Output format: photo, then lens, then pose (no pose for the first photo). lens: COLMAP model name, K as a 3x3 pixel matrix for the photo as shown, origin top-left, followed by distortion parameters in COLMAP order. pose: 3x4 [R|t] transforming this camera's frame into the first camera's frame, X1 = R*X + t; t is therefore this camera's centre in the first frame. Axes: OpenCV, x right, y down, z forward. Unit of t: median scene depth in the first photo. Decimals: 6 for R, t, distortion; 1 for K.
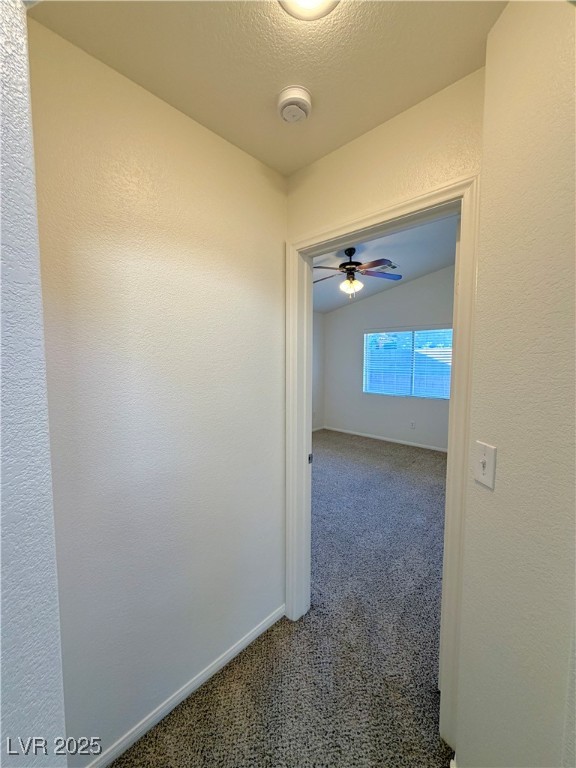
lens RADIAL K [[305.5, 0, 290.3], [0, 305.5, 382.3], [0, 0, 1]] dist [-0.004170, 0.000232]
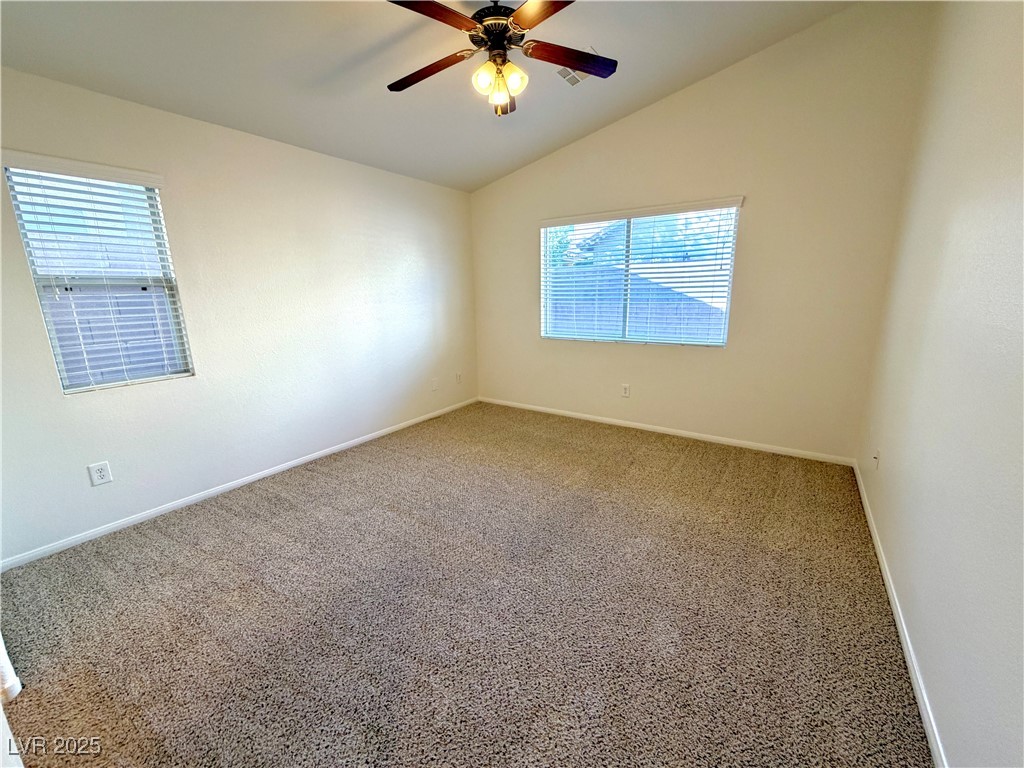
lens RADIAL K [[407.4, 0, 508.9], [0, 407.4, 383.7], [0, 0, 1]] dist [-0.004170, 0.000232]
pose [[0.989925, -0.051718, 0.131806, 0.083195], [0.031541, 0.988060, 0.150803, 0.003246], [-0.138032, -0.145127, 0.979737, 0.284386]]
